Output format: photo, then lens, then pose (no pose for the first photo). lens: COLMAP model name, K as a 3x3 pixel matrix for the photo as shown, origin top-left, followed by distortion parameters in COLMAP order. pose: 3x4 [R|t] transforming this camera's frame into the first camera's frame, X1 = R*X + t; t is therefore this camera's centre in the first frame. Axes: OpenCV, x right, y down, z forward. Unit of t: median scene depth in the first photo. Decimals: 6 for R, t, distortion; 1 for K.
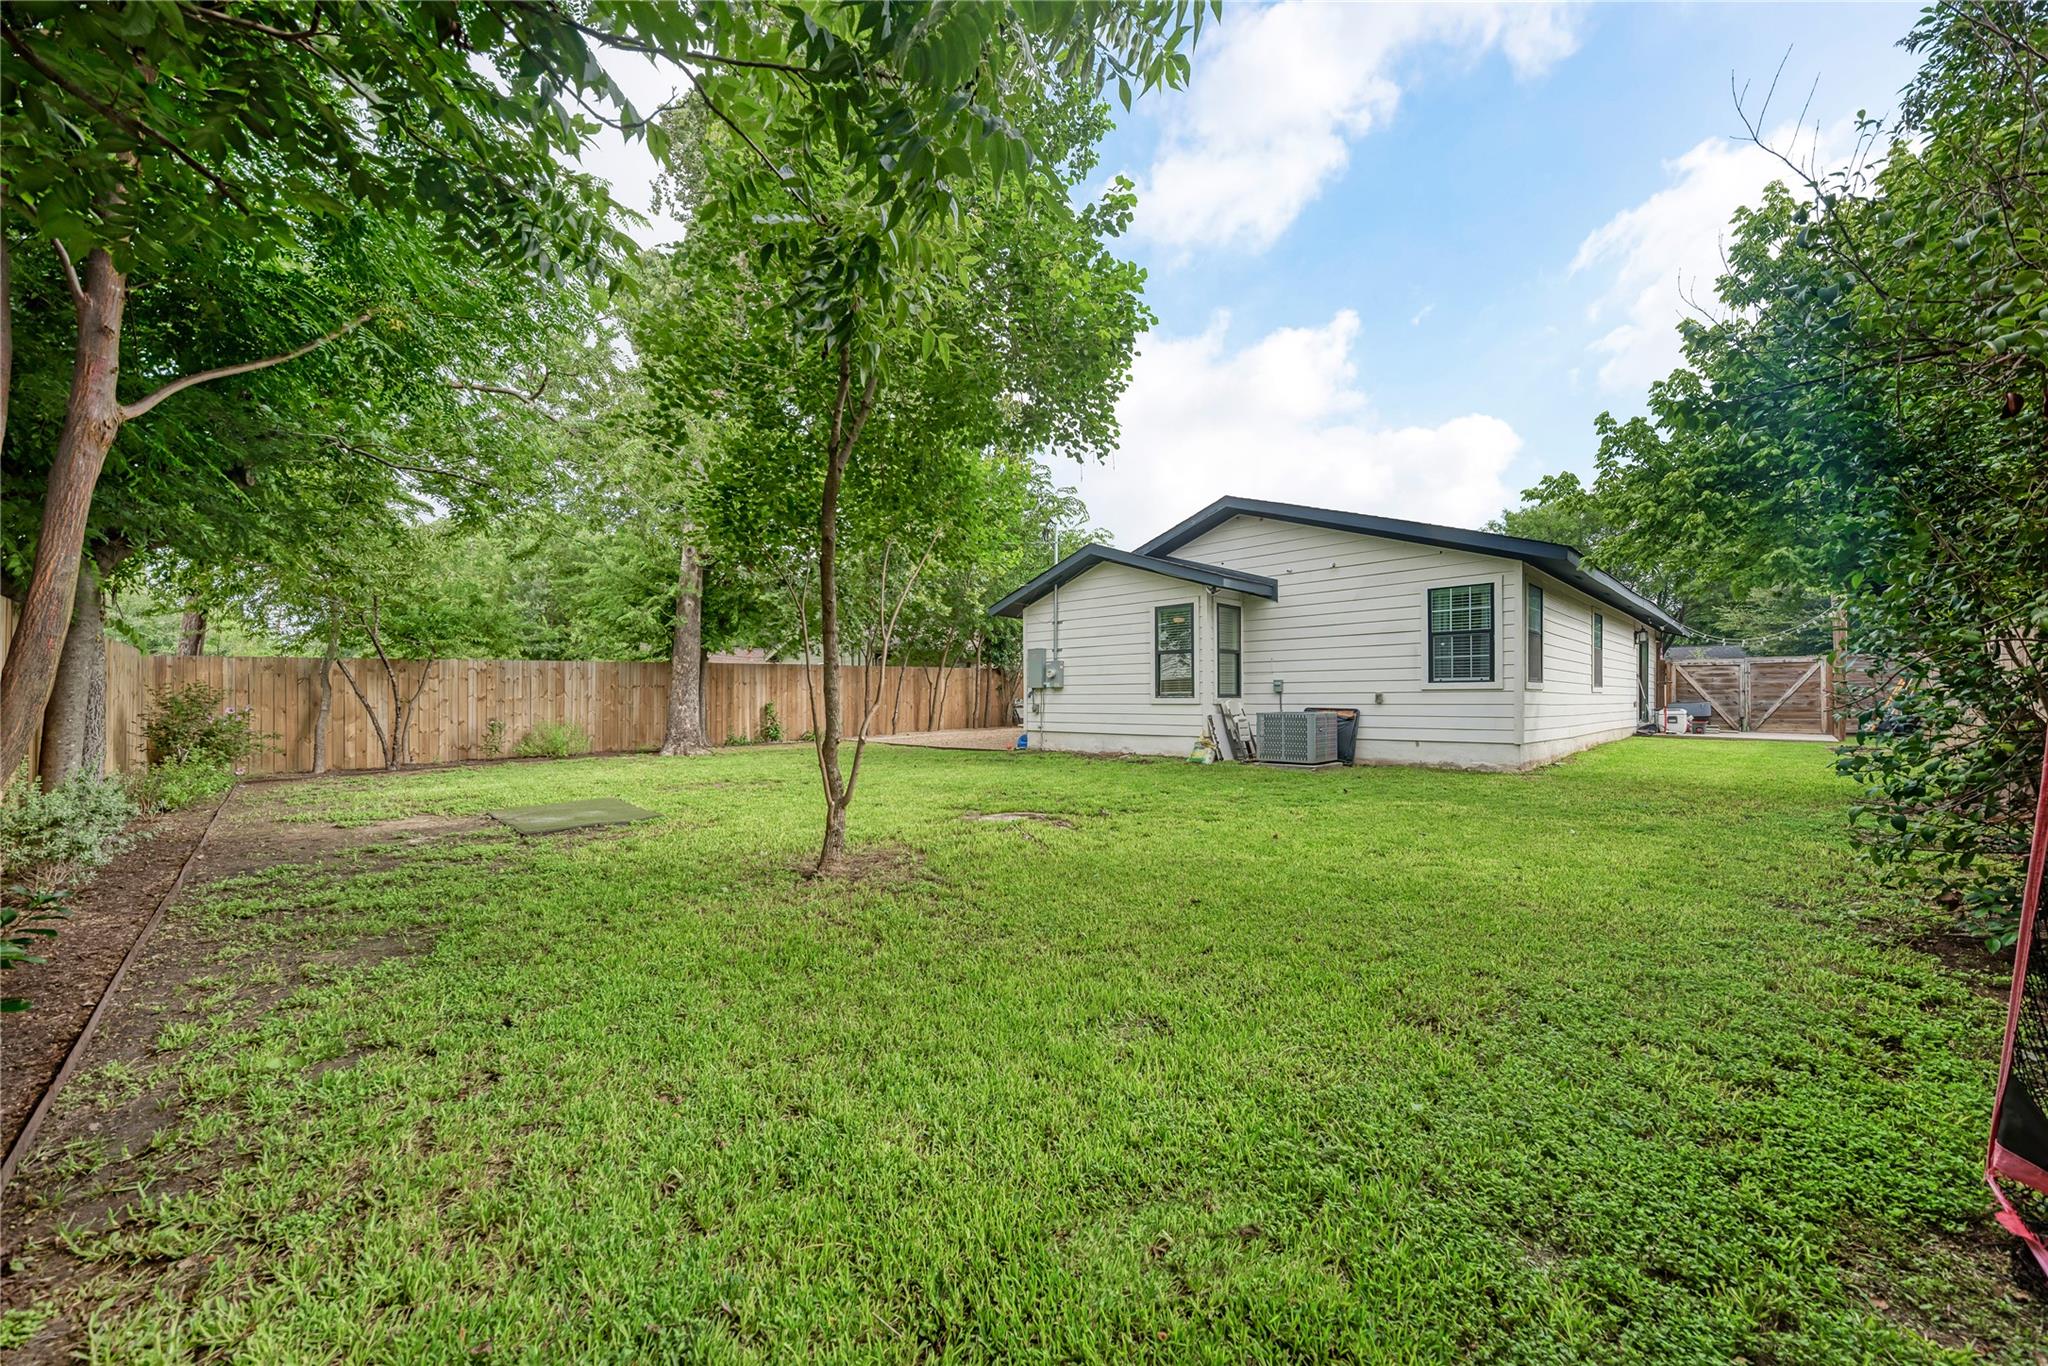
lens RADIAL K [[751.7, 0, 1028.1], [0, 751.7, 693.7], [0, 0, 1]] dist [-0.000026, -0.000070]
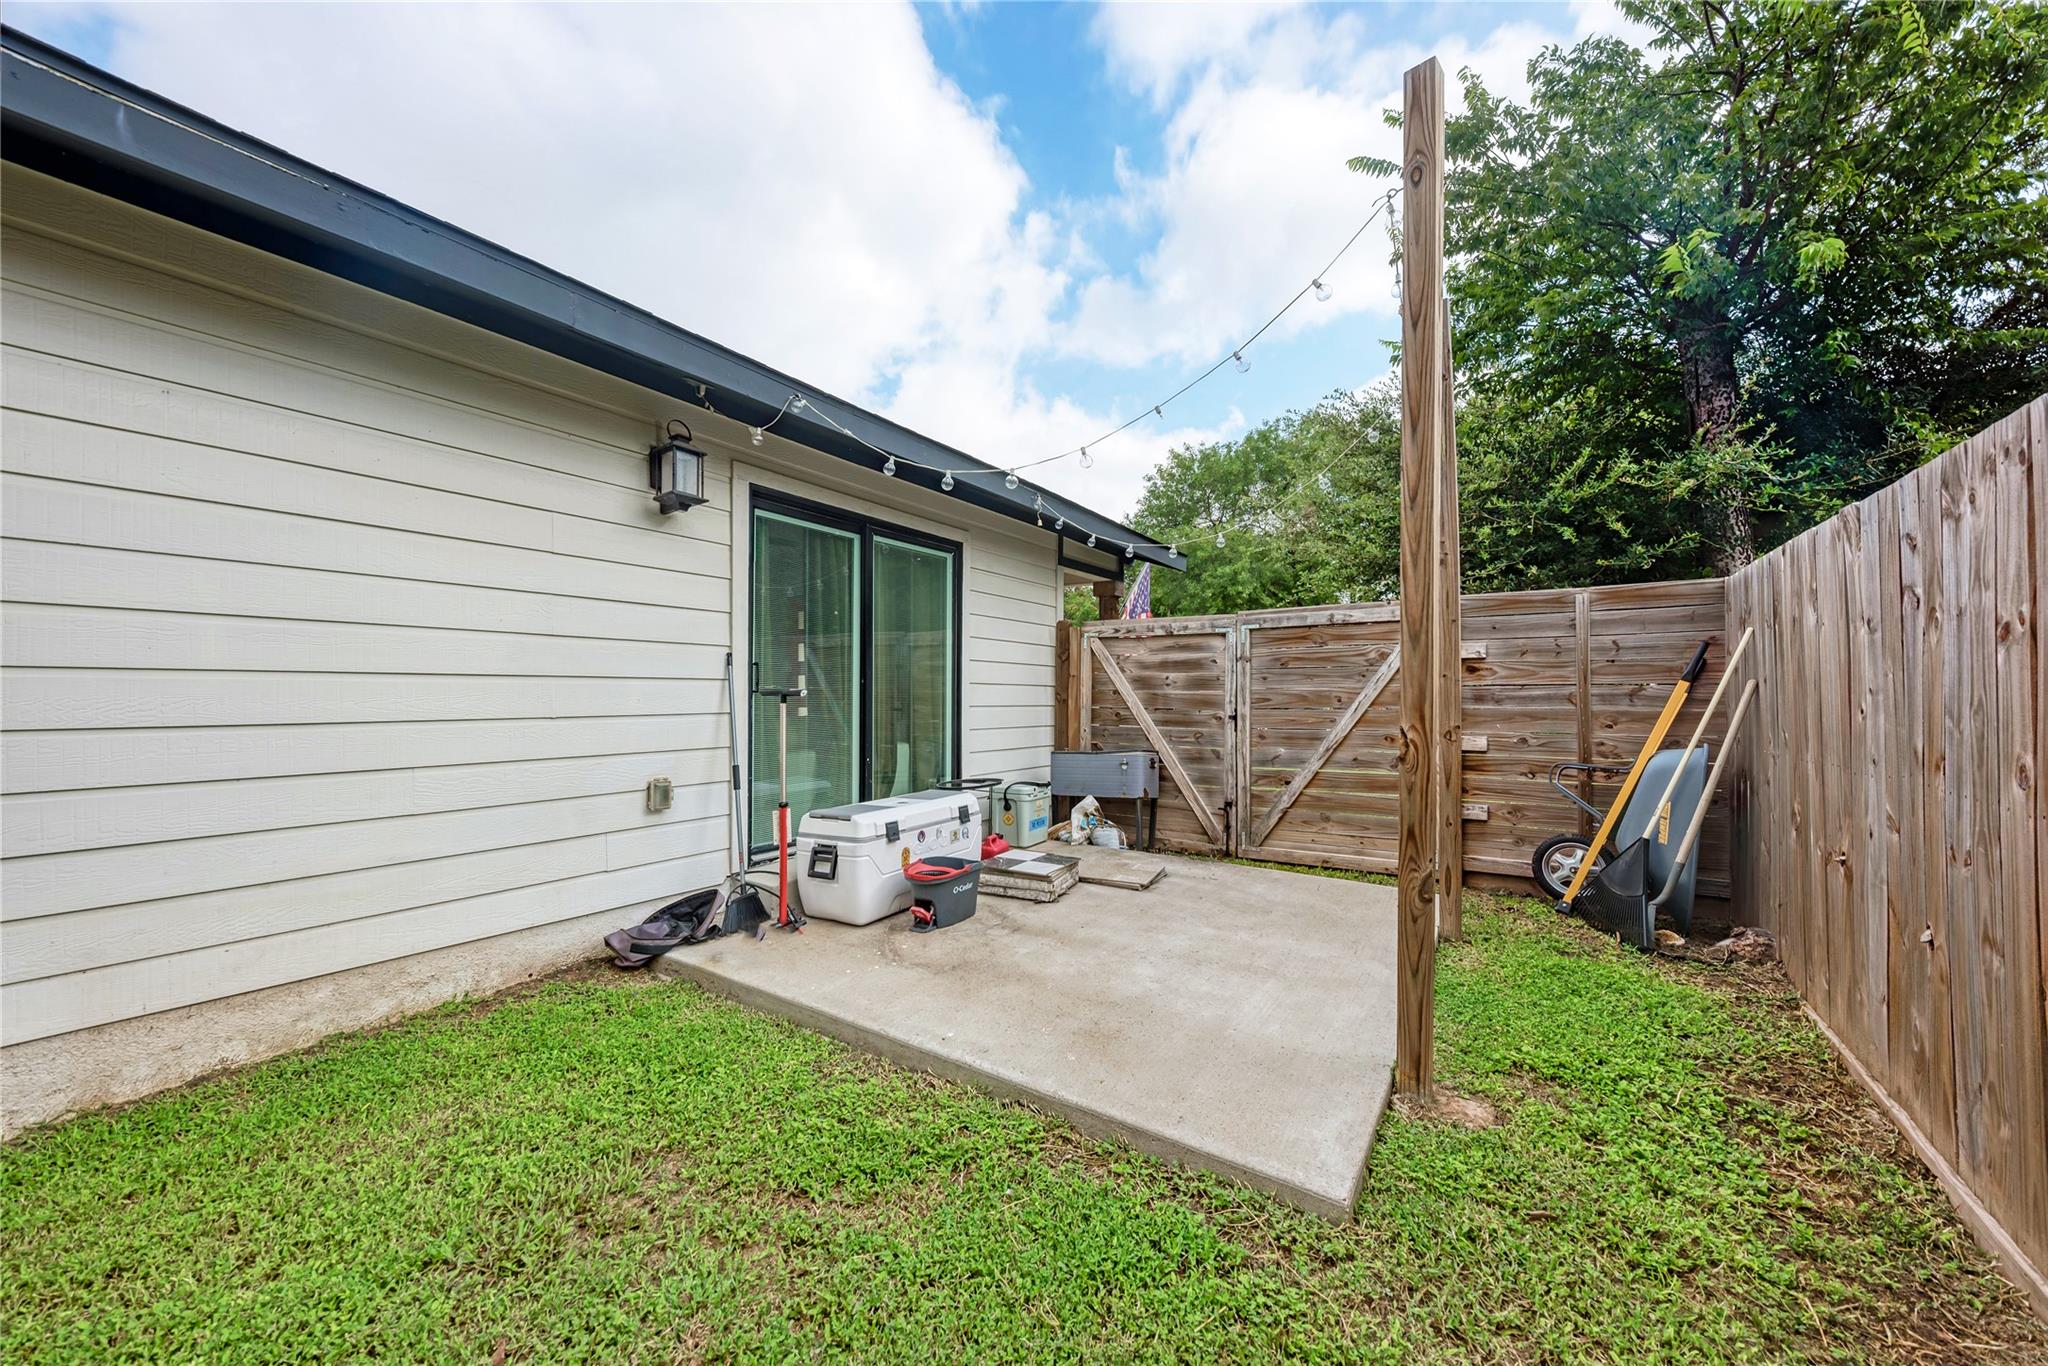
lens RADIAL K [[751.7, 0, 1024.5], [0, 751.7, 688.1], [0, 0, 1]] dist [-0.000026, -0.000070]
pose [[0.977843, 0.005137, 0.209275, 0.793369], [-0.002864, 0.999934, -0.011161, -0.011536], [-0.209319, 0.010314, 0.977793, 0.705625]]
